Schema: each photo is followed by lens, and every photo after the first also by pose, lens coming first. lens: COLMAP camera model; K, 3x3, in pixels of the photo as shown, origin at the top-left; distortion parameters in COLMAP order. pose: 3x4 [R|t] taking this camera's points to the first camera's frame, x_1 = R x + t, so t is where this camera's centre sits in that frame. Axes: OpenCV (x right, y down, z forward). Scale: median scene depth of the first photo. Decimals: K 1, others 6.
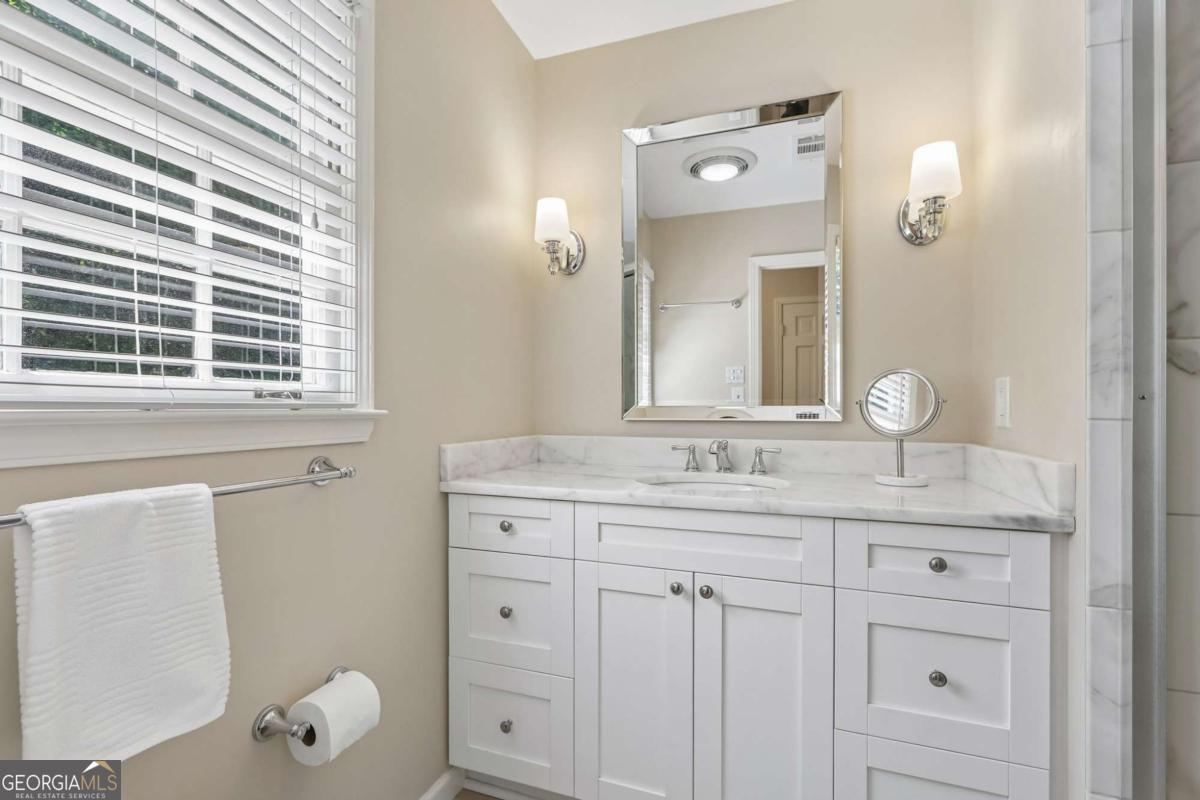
lens RADIAL K [[534.5, 0, 604.8], [0, 534.5, 407.8], [0, 0, 1]] dist [-0.002006, 0.001428]
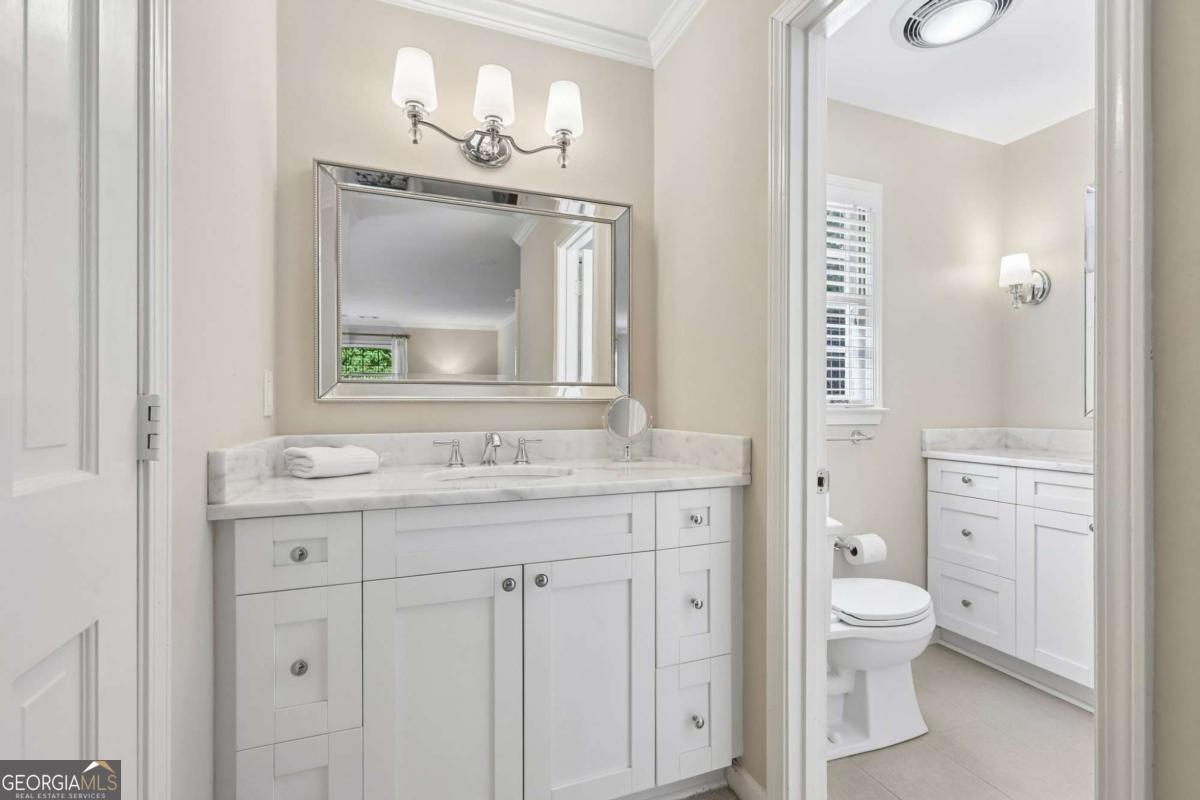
lens RADIAL K [[534.5, 0, 606.7], [0, 534.5, 408.4], [0, 0, 1]] dist [-0.002006, 0.001428]
pose [[0.647071, -0.002658, -0.762425, 0.343495], [0.001513, 0.999996, -0.002202, 0.006423], [0.762428, 0.000271, 0.647073, -0.873316]]
